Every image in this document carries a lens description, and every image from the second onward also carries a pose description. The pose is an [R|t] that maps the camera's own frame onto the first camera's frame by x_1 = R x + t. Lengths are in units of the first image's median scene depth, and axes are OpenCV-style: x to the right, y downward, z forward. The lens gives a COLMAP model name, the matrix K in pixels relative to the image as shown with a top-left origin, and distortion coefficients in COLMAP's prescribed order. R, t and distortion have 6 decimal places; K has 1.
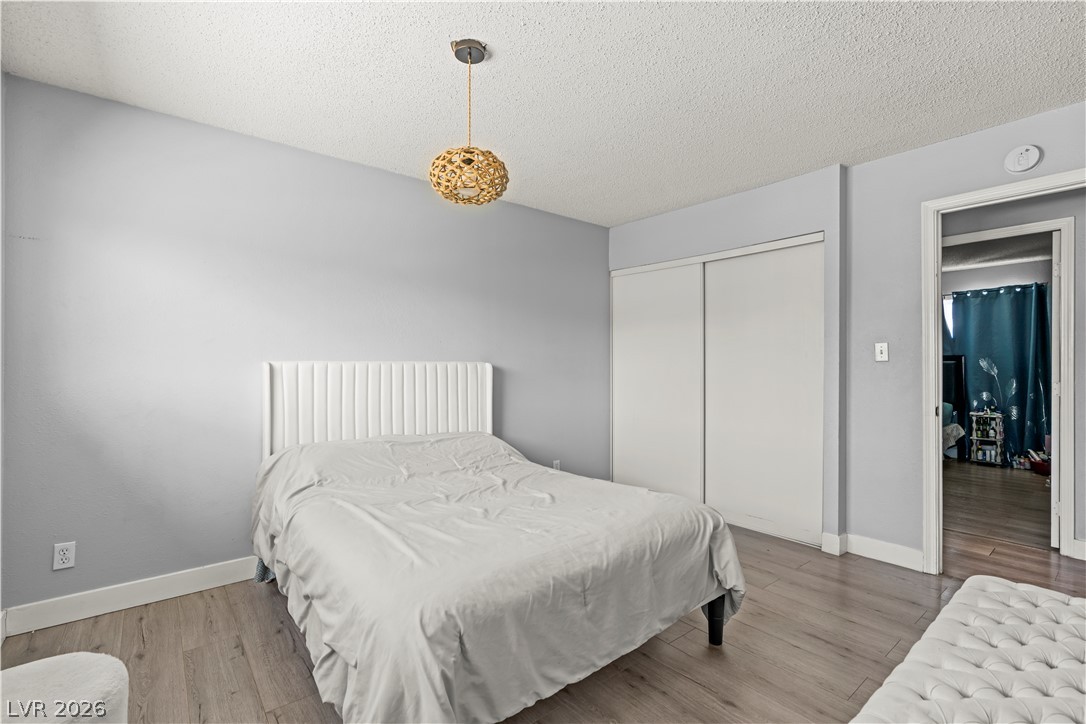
lens RADIAL K [[493.1, 0, 539.6], [0, 493.1, 360.8], [0, 0, 1]] dist [-0.000830, 0.000135]
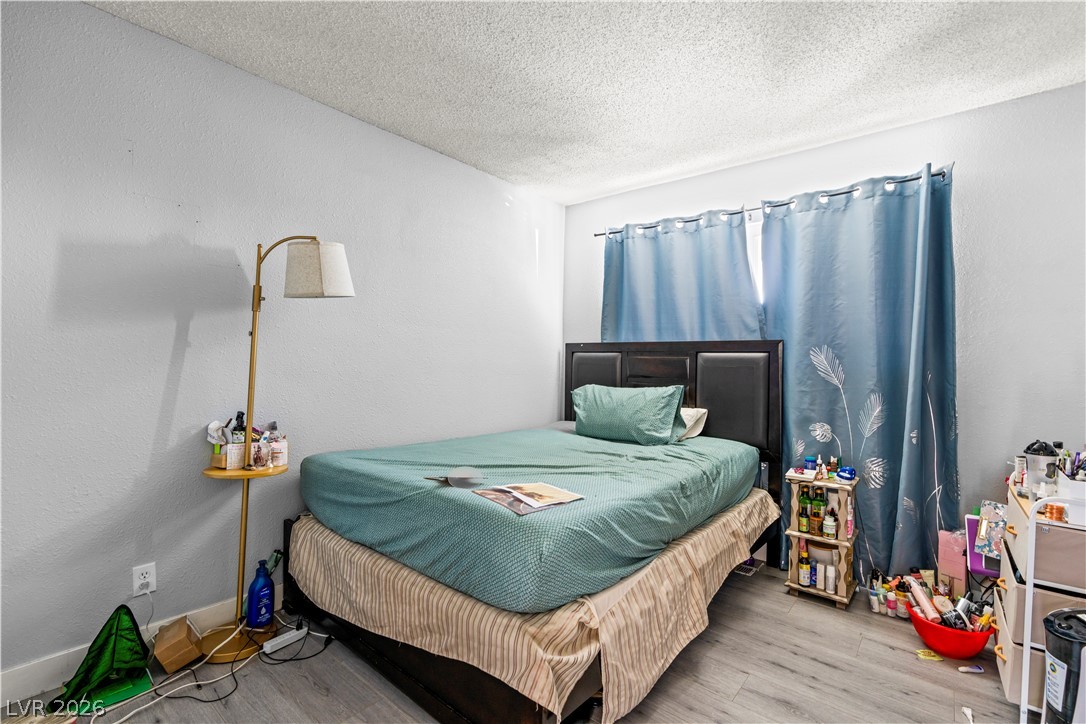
lens RADIAL K [[493.1, 0, 545.8], [0, 493.1, 362.2], [0, 0, 1]] dist [-0.000830, 0.000135]
pose [[0.979477, 0.014294, 0.201051, 0.589294], [-0.016362, 0.999829, 0.008630, 0.008741], [-0.200893, -0.011743, 0.979543, 0.633148]]
